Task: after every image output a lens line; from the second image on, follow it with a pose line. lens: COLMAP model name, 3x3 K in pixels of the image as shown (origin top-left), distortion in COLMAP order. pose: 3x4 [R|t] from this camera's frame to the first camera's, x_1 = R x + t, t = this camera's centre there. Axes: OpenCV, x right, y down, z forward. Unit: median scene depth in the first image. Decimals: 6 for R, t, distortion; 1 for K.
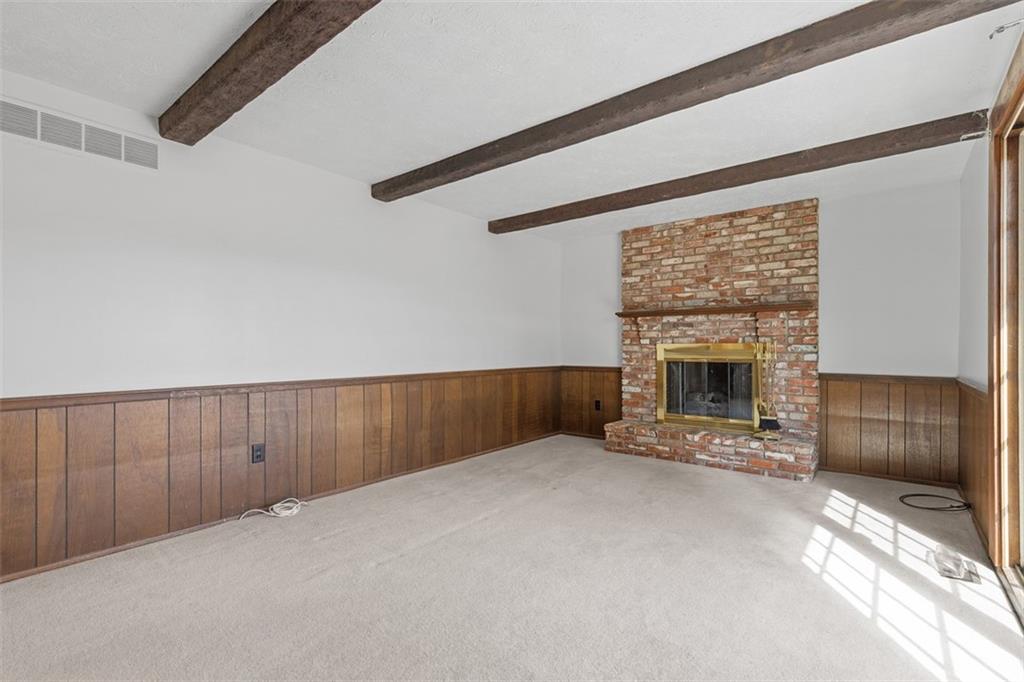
lens RADIAL K [[465.5, 0, 512.0], [0, 465.5, 341.0], [0, 0, 1]] dist [0.001042, 0.000199]
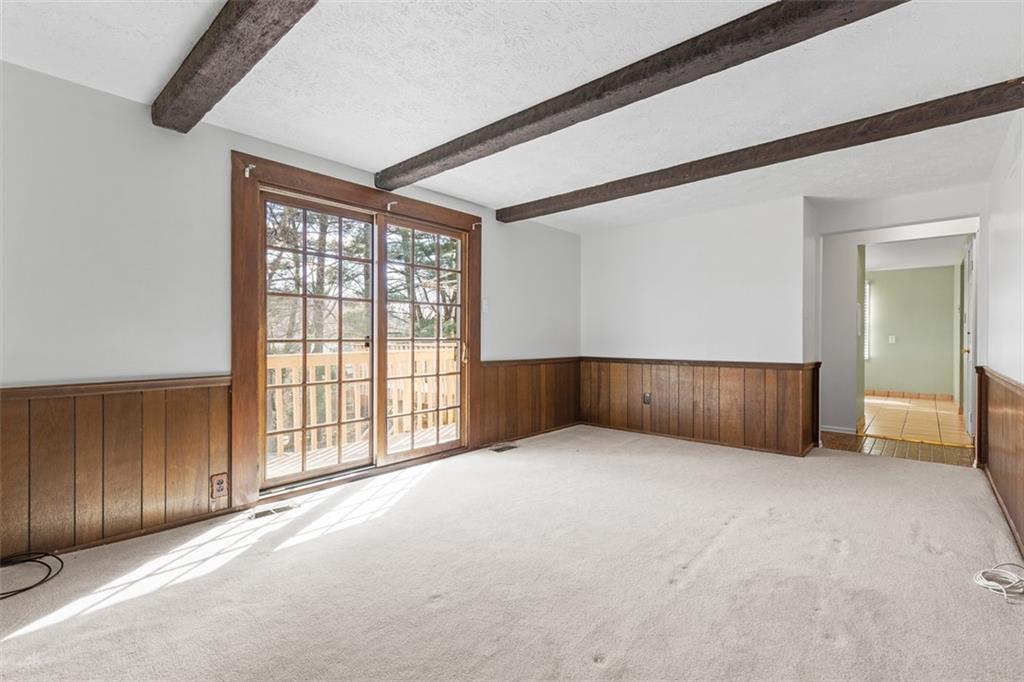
lens RADIAL K [[465.5, 0, 512.0], [0, 465.5, 341.0], [0, 0, 1]] dist [0.001042, 0.000199]
pose [[-0.998964, -0.000993, 0.045486, 0.200965], [-0.001215, 0.999987, -0.004861, 0.021627], [-0.045481, -0.004911, -0.998953, 1.926956]]
